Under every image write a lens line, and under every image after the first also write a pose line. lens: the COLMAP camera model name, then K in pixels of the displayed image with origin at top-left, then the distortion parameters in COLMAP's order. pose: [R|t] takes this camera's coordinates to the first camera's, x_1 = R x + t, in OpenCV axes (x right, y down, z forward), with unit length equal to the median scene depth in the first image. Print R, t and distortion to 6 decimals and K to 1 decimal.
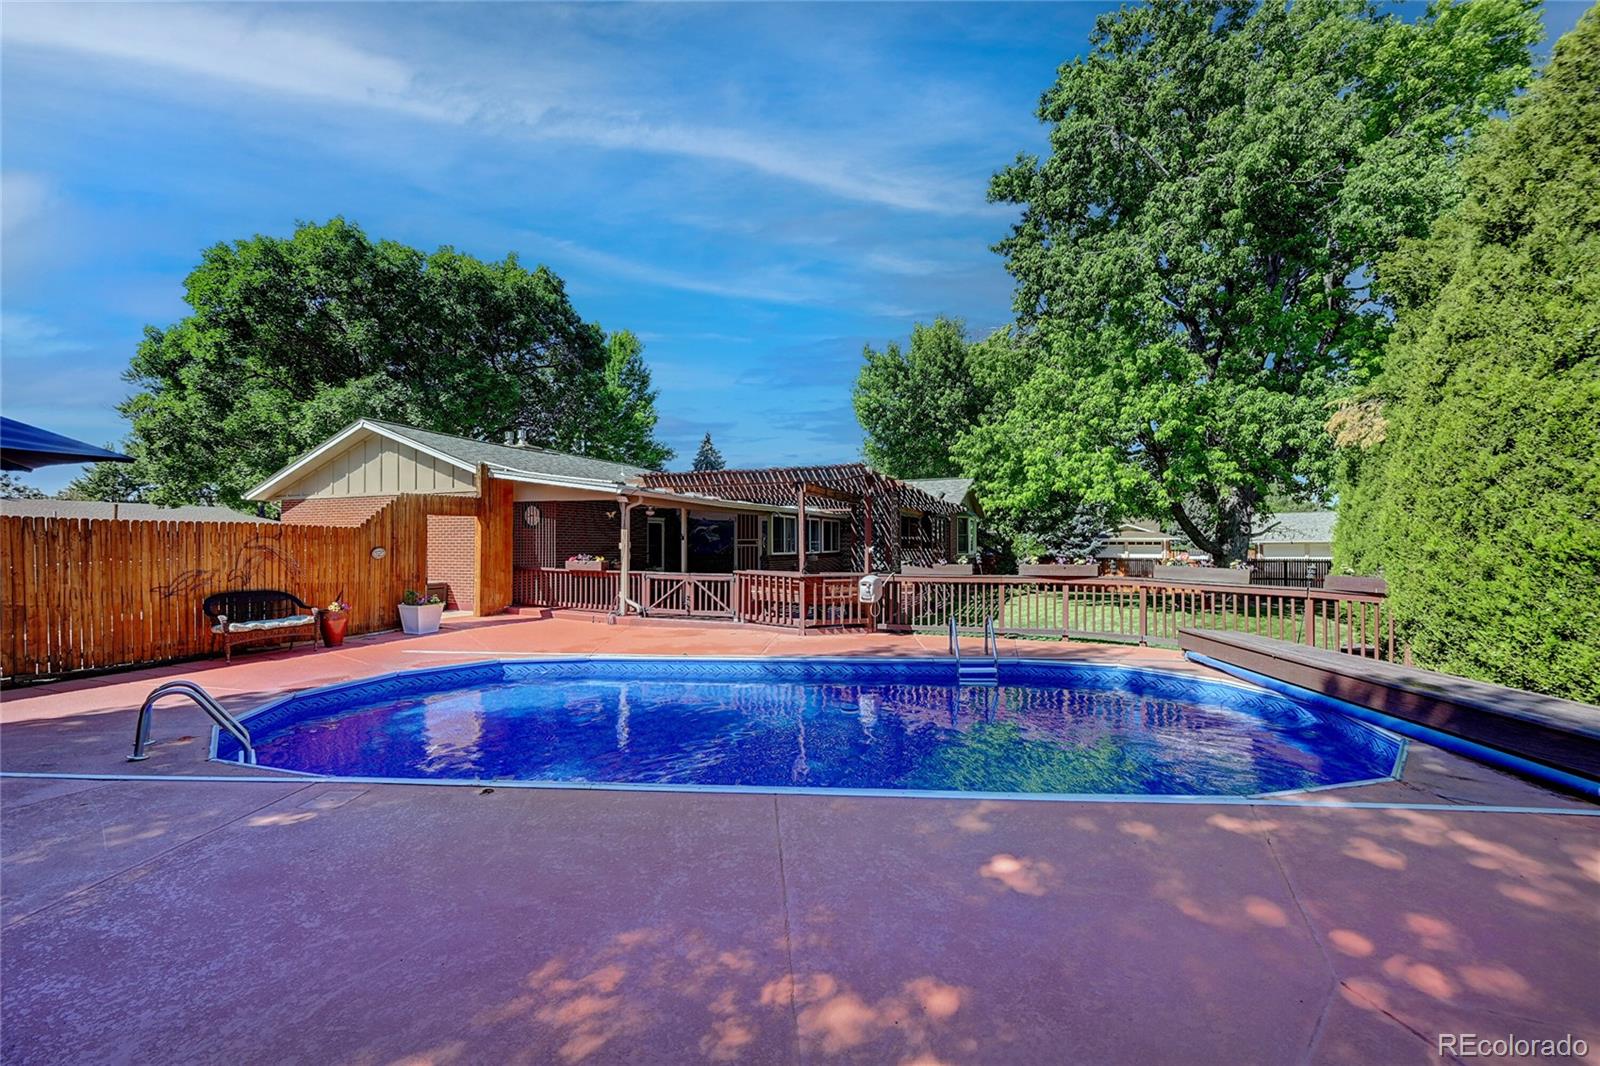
lens RADIAL K [[640.2, 0, 800.0], [0, 640.2, 533.0], [0, 0, 1]] dist [0.000979, -0.000185]
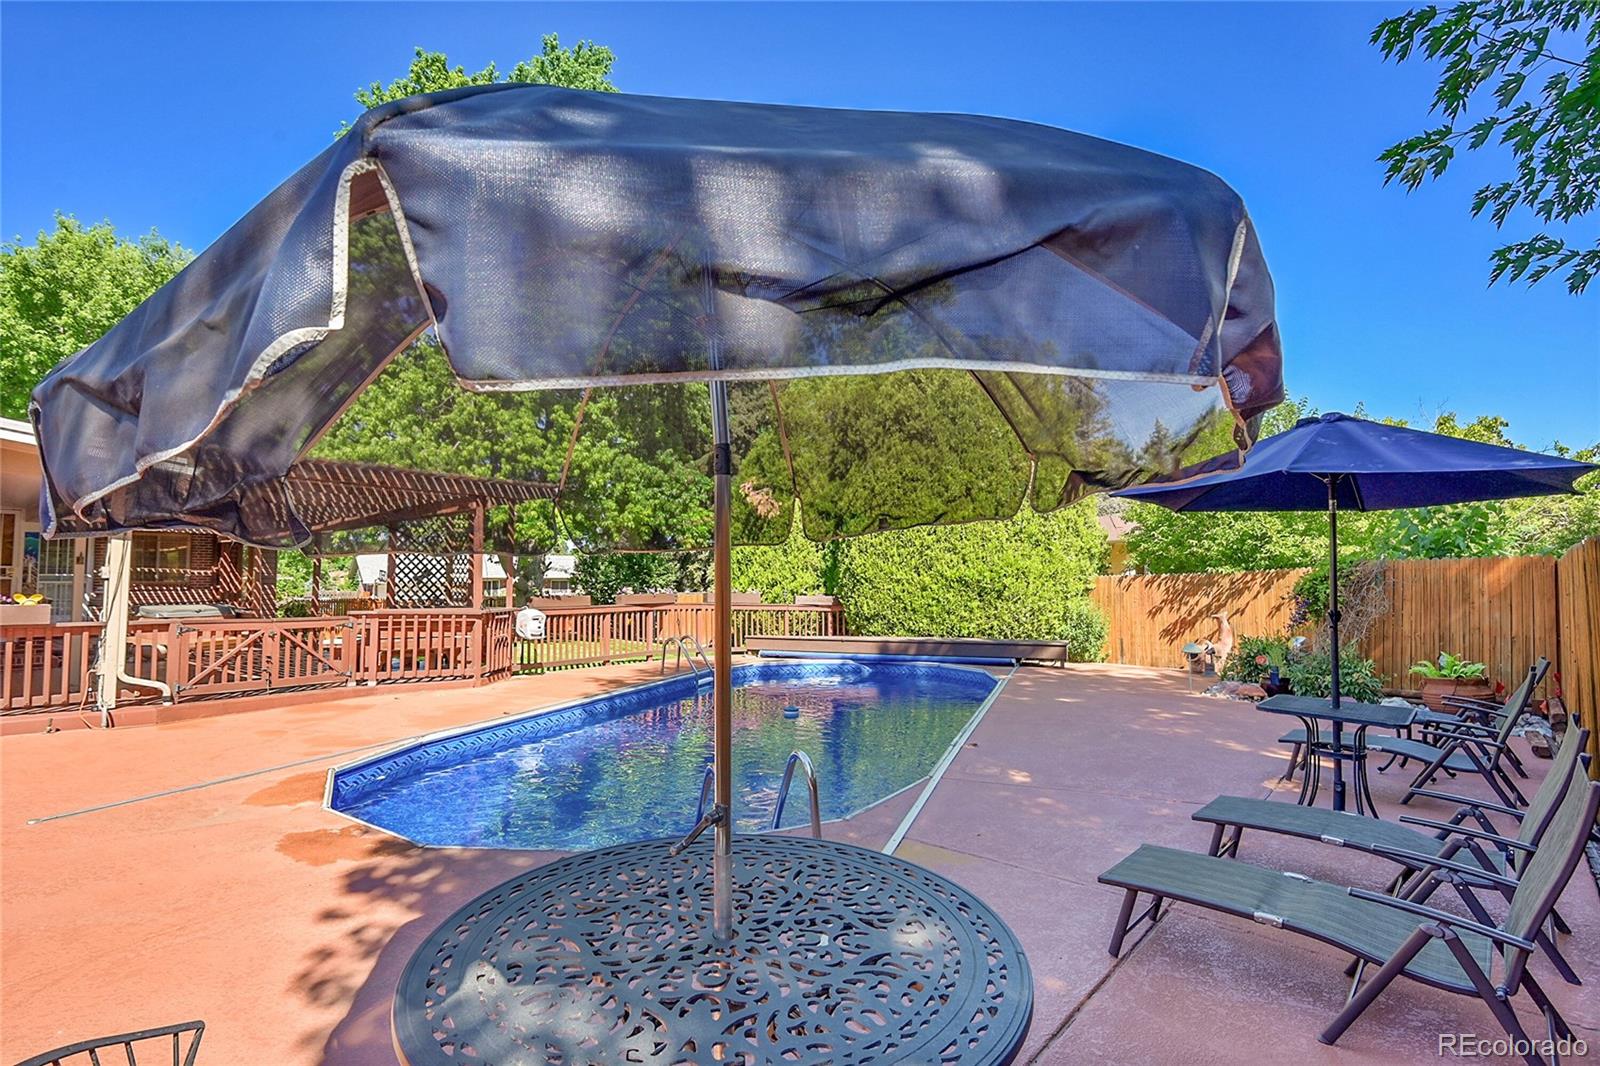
lens RADIAL K [[771.3, 0, 800.0], [0, 771.3, 533.0], [0, 0, 1]] dist [-0.000916, -0.000030]
pose [[0.255577, 0.063498, 0.964701, -0.836055], [-0.013455, 0.997978, -0.062124, 0.021859], [-0.966695, 0.002898, 0.255914, 0.362352]]
